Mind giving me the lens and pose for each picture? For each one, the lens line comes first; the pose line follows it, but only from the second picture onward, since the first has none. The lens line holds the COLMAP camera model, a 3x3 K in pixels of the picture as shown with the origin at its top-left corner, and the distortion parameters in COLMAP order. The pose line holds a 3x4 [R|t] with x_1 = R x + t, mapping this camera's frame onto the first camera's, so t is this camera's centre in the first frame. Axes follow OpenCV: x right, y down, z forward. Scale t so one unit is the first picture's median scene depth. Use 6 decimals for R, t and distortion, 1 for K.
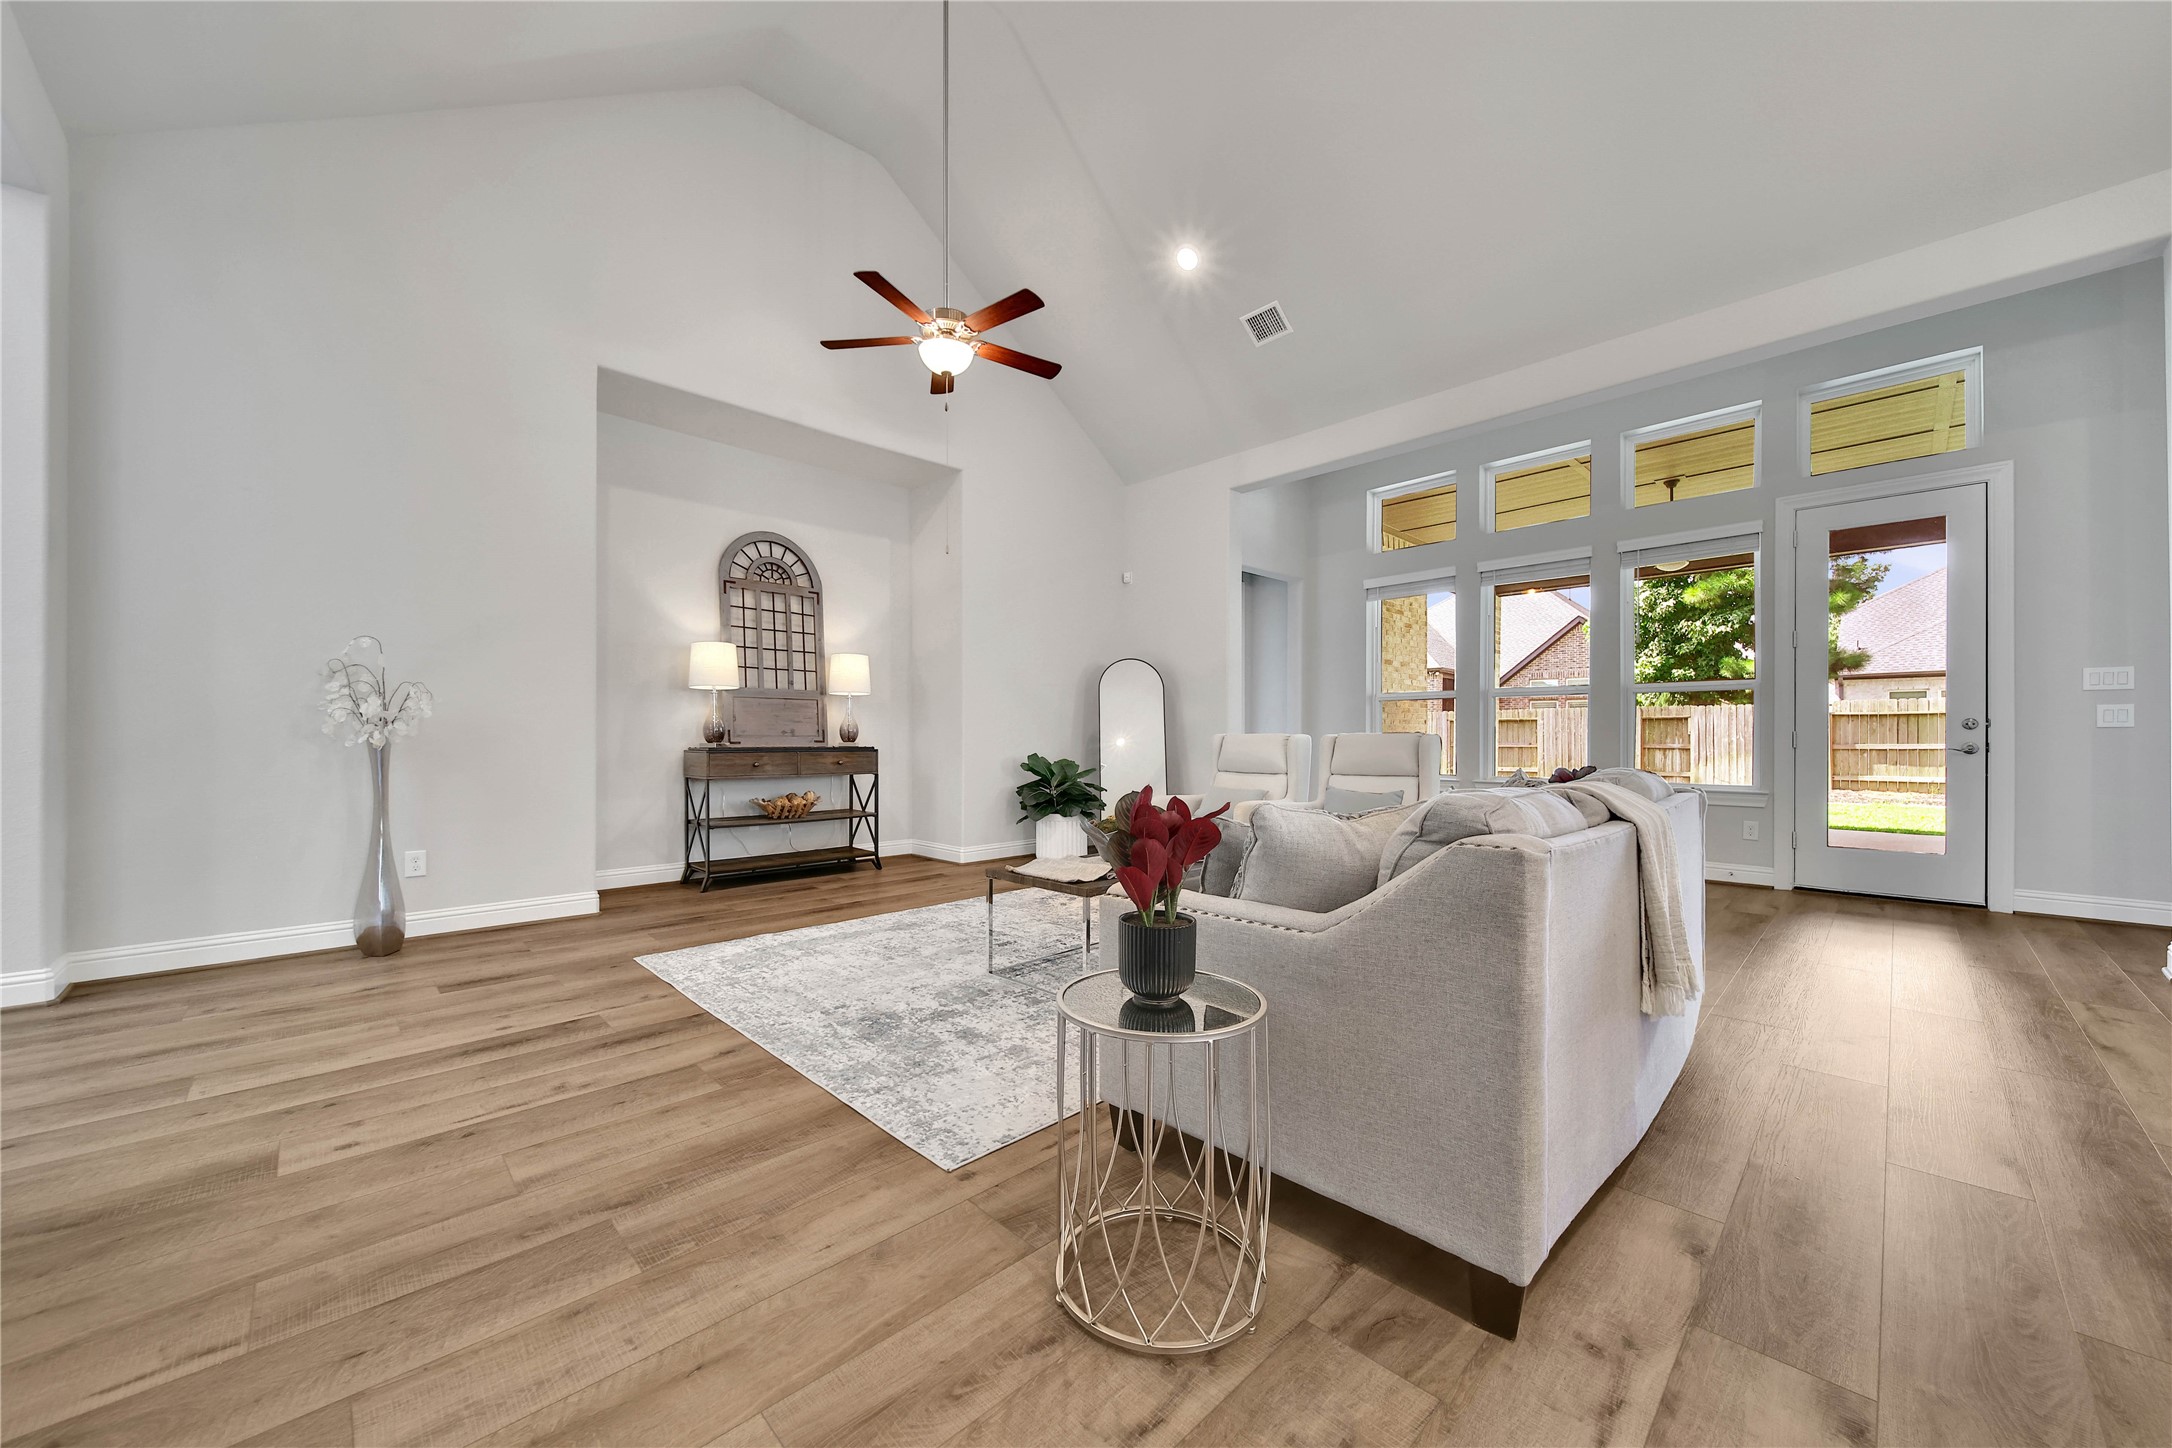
lens RADIAL K [[783.4, 0, 1085.4], [0, 783.4, 730.8], [0, 0, 1]] dist [-0.004358, 0.000144]
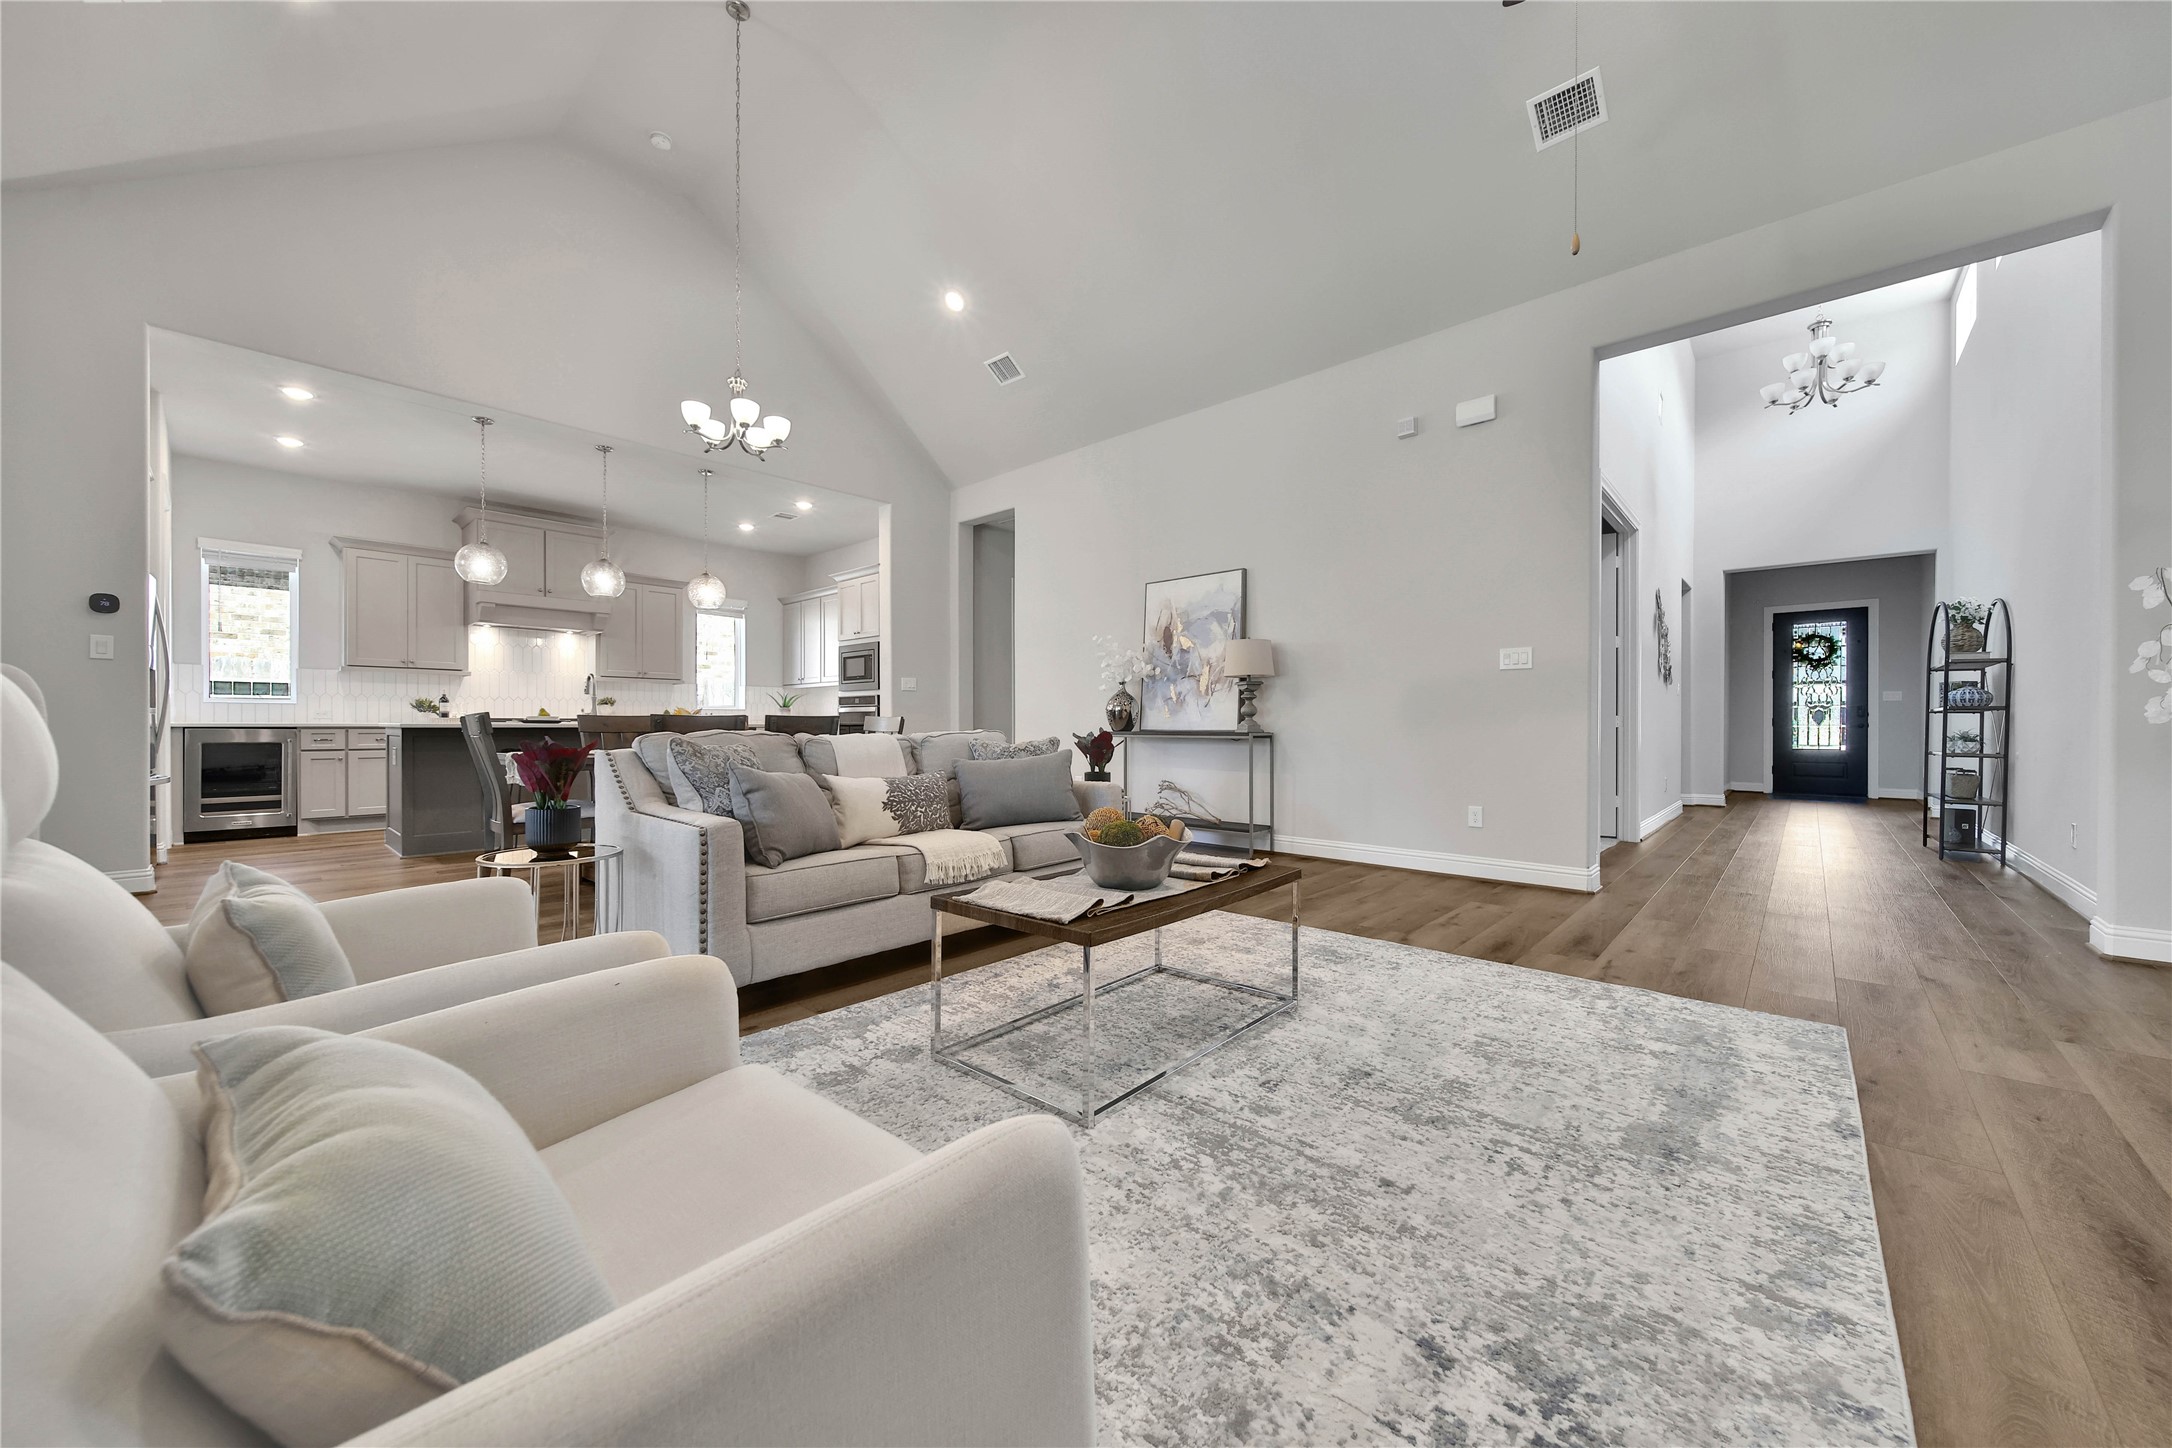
lens RADIAL K [[783.4, 0, 1088.1], [0, 783.4, 722.4], [0, 0, 1]] dist [-0.004358, 0.000144]
pose [[-0.997517, -0.004849, -0.070252, 0.105795], [-0.004553, 0.999980, -0.004382, 0.019855], [0.070272, -0.004051, -0.997520, 1.257181]]
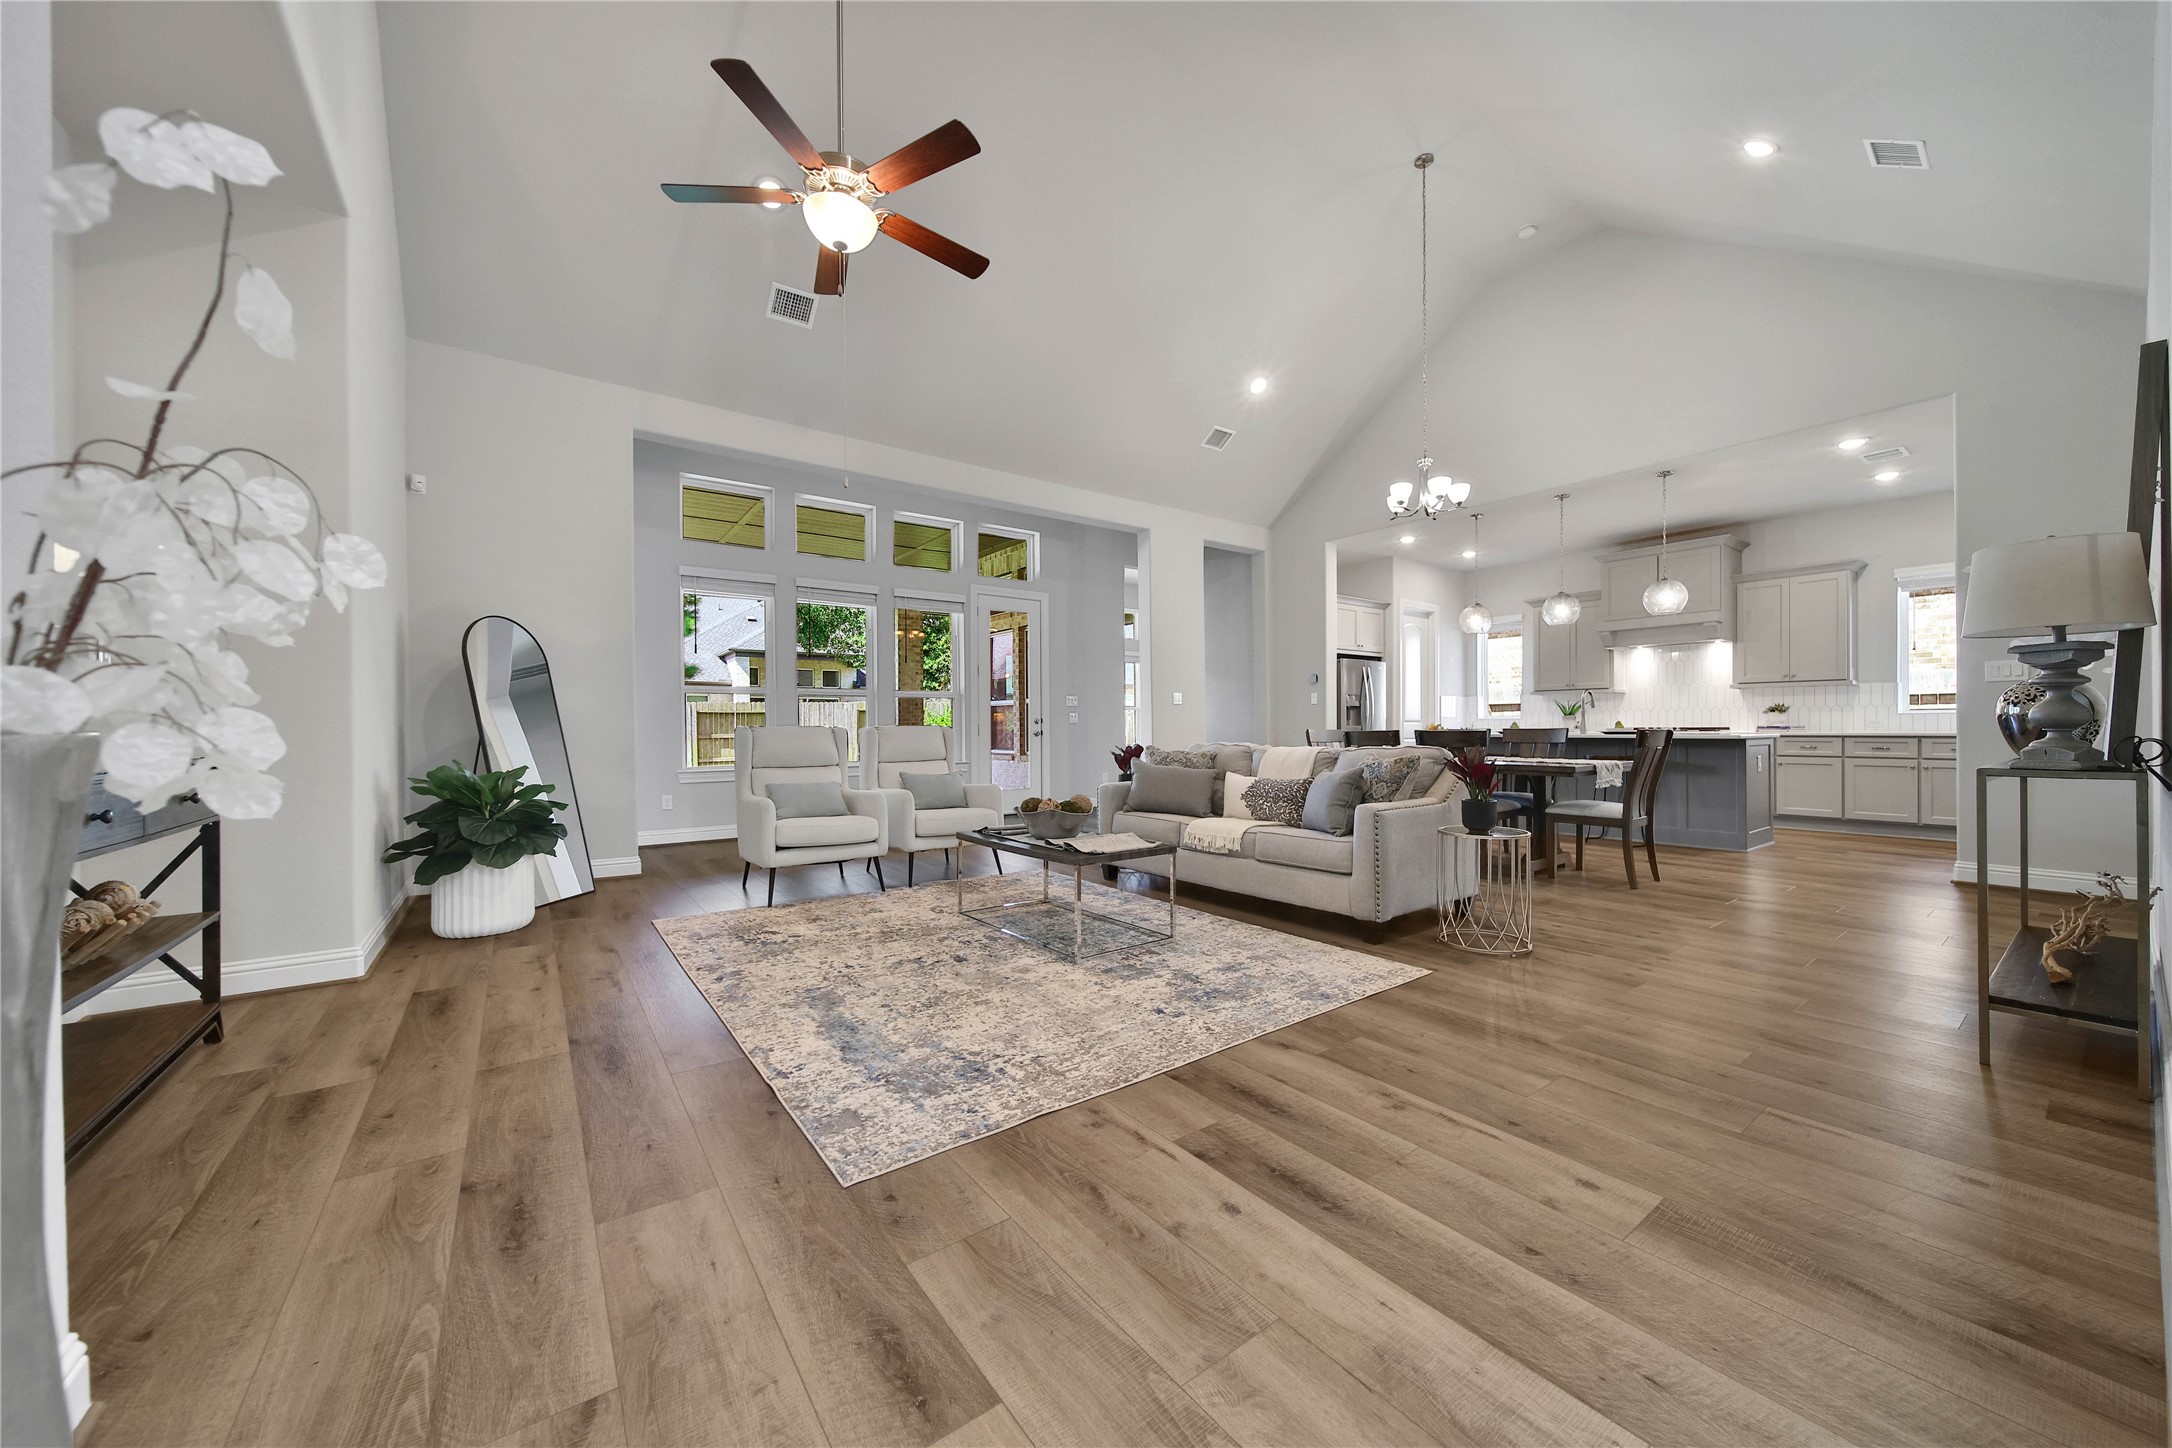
lens RADIAL K [[783.4, 0, 1069.6], [0, 783.4, 729.6], [0, 0, 1]] dist [-0.004358, 0.000144]
pose [[0.147142, -0.003958, 0.989108, -0.795919], [0.000922, 0.999992, 0.003865, 0.002992], [-0.989115, 0.000343, 0.147144, 0.604191]]
